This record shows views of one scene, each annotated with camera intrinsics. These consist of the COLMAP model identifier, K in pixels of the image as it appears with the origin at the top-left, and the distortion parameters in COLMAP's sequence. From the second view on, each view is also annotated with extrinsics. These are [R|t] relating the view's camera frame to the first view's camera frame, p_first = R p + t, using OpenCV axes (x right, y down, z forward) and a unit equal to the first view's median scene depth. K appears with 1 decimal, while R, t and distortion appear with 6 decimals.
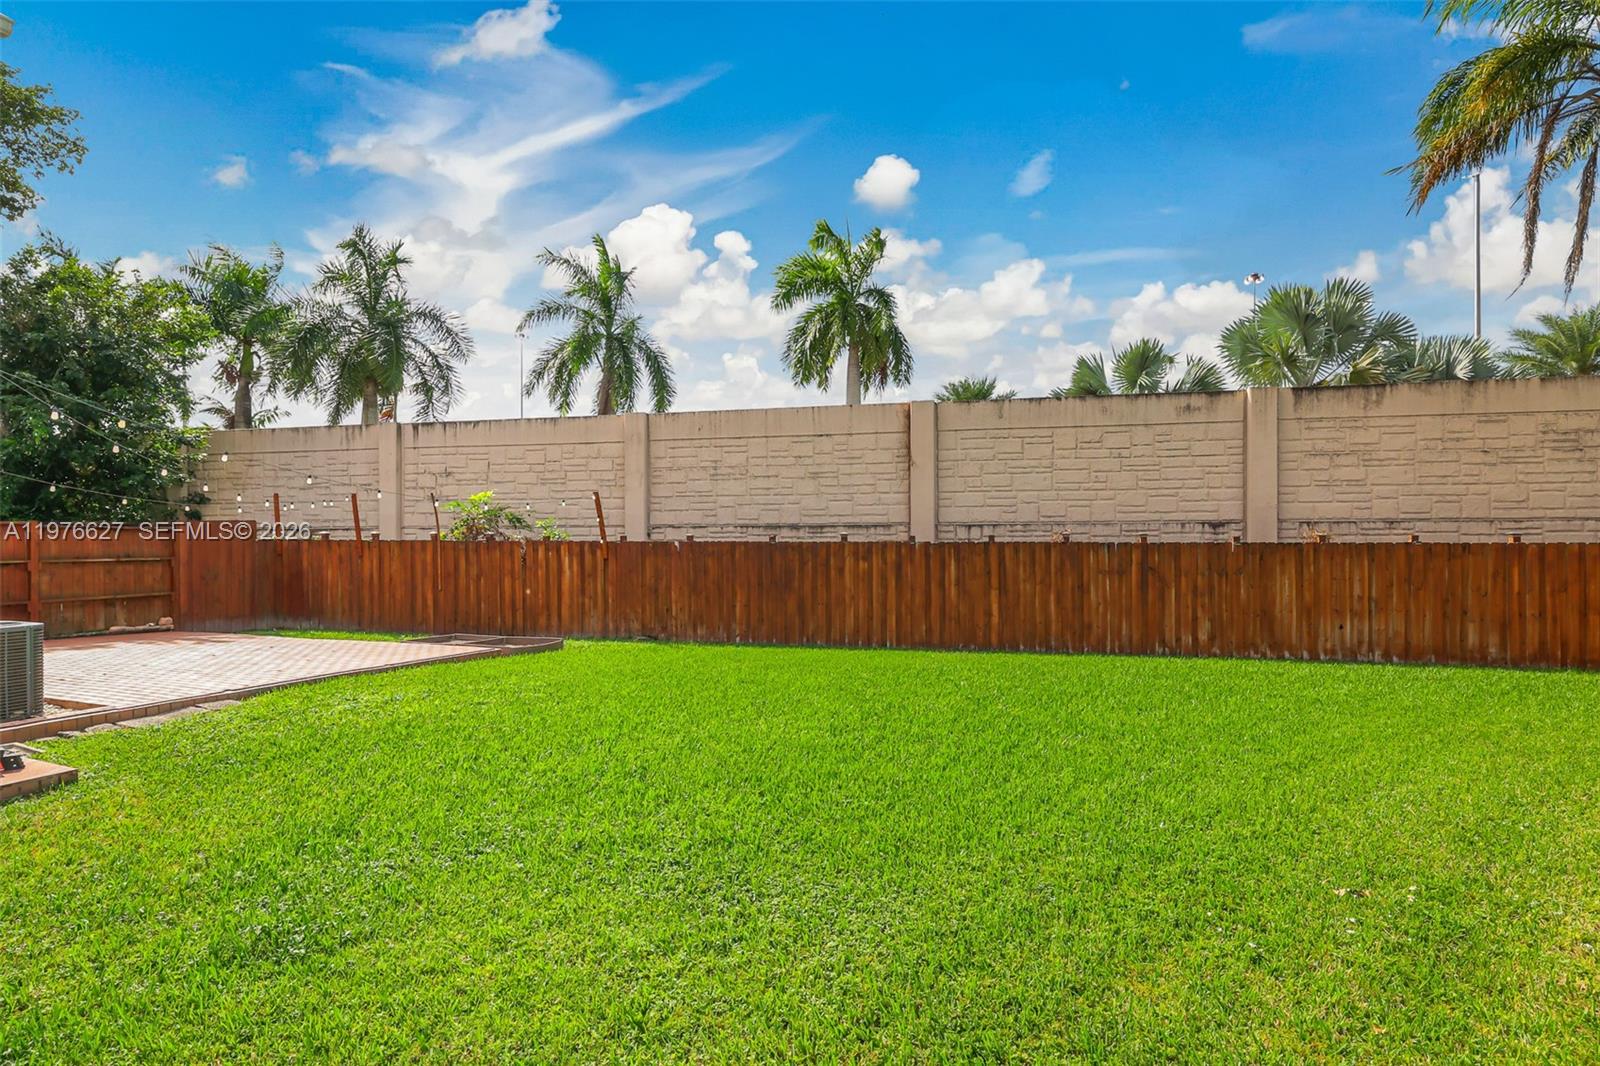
lens RADIAL K [[791.0, 0, 804.5], [0, 791.0, 542.5], [0, 0, 1]] dist [-0.003827, 0.000812]
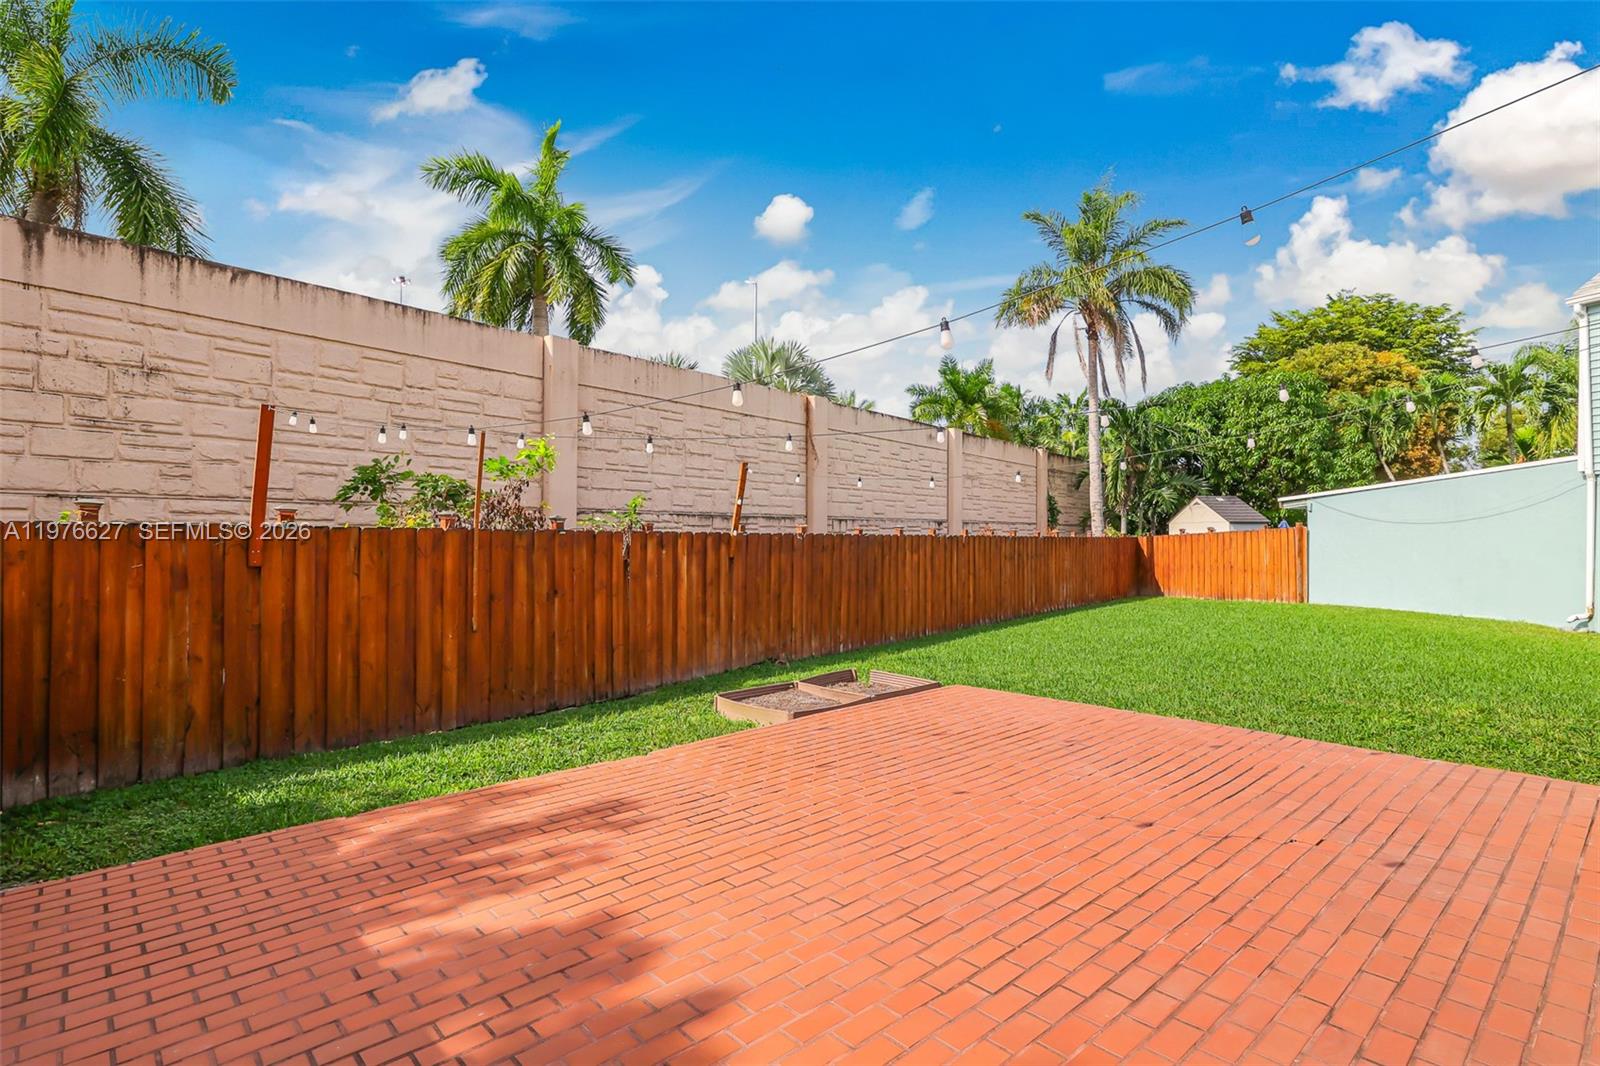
lens RADIAL K [[791.0, 0, 786.8], [0, 791.0, 521.8], [0, 0, 1]] dist [-0.003827, 0.000812]
pose [[0.445376, 0.018208, 0.895158, -0.797238], [-0.002899, 0.999817, -0.018894, 0.001598], [-0.895339, 0.005820, 0.445347, 0.596579]]
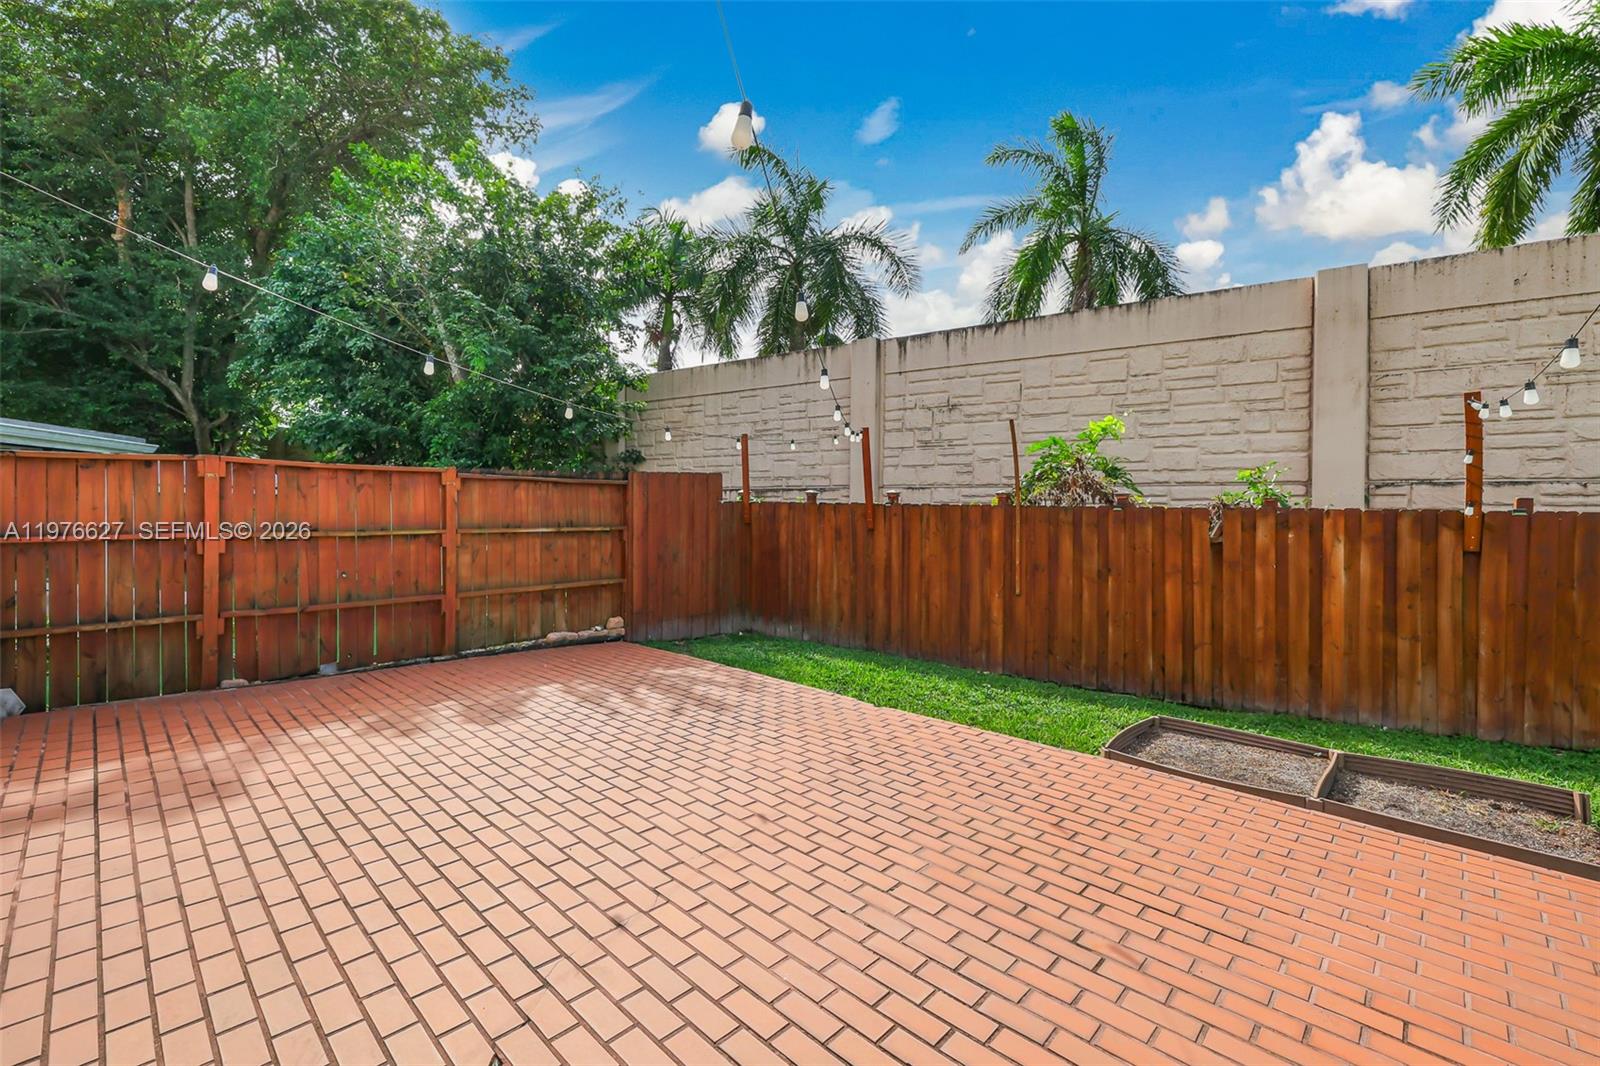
lens RADIAL K [[685.2, 0, 787.6], [0, 685.2, 512.8], [0, 0, 1]] dist [-0.000150, -0.000440]
pose [[0.922095, 0.014283, -0.386699, -0.416127], [-0.012985, 0.999898, 0.005968, 0.001852], [0.386745, -0.000482, 0.922187, 0.481325]]
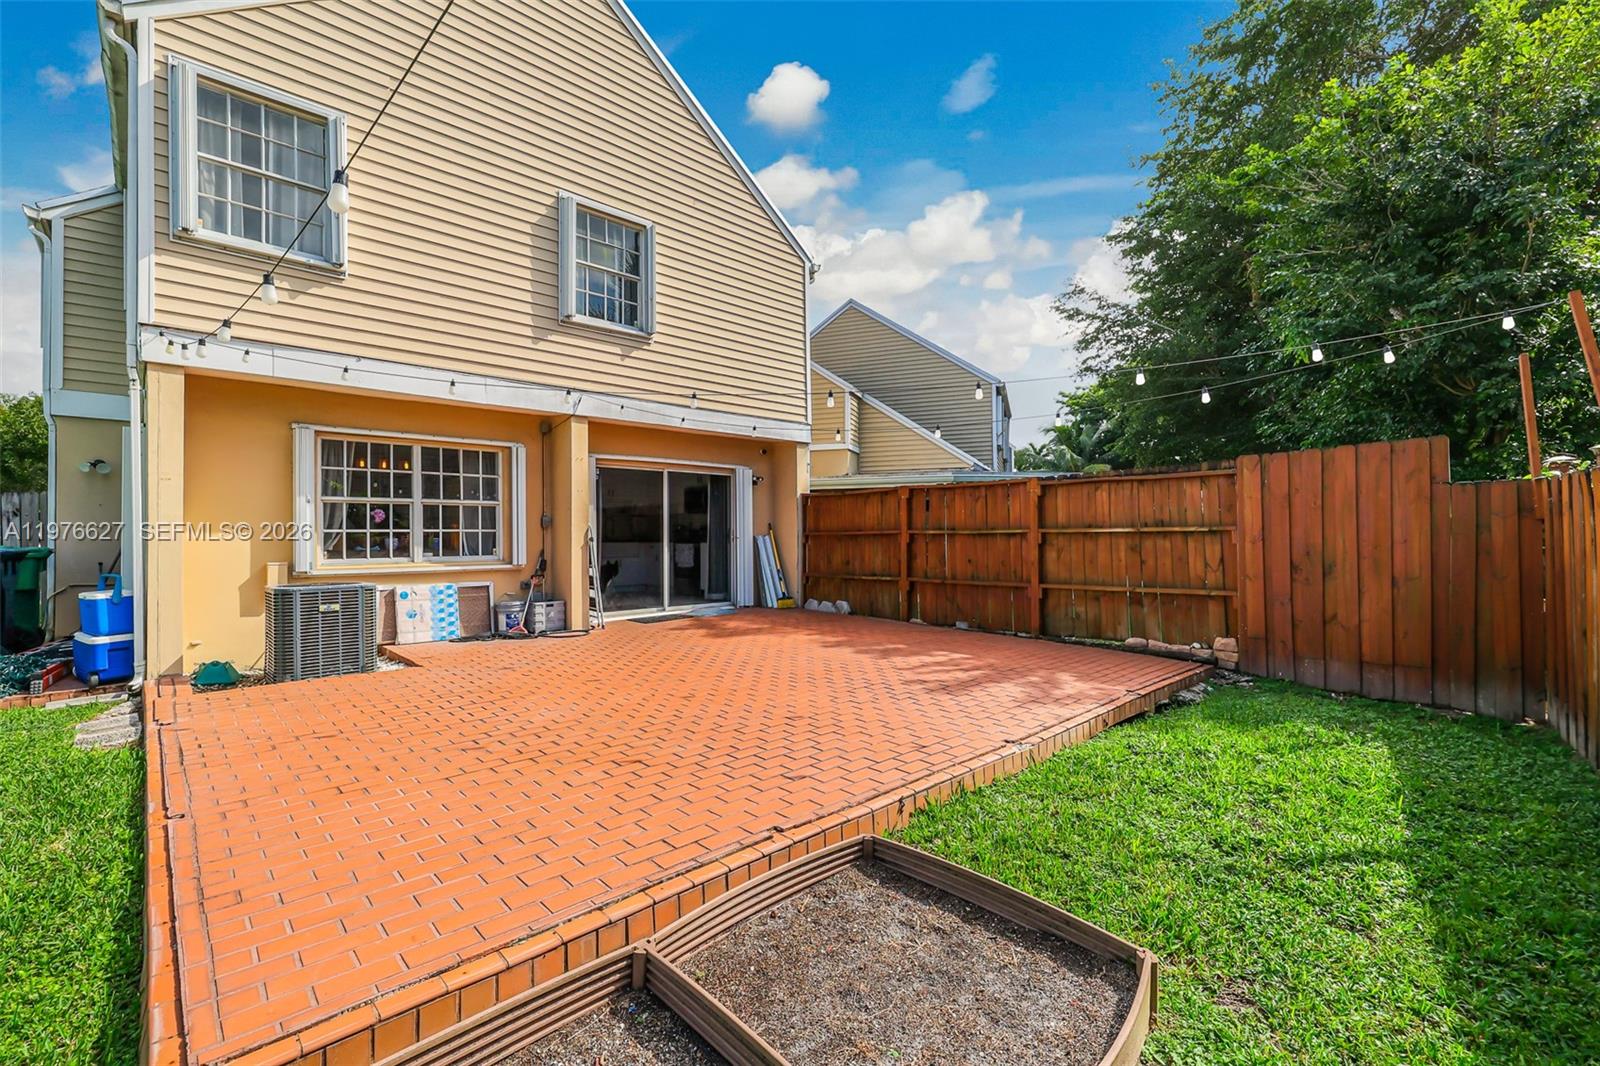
lens RADIAL K [[685.2, 0, 798.5], [0, 685.2, 532.2], [0, 0, 1]] dist [-0.000150, -0.000440]
pose [[-0.429107, -0.004419, -0.903243, -0.237961], [0.004072, 0.999968, -0.006826, 0.022846], [0.903245, -0.006607, -0.429075, 0.858384]]
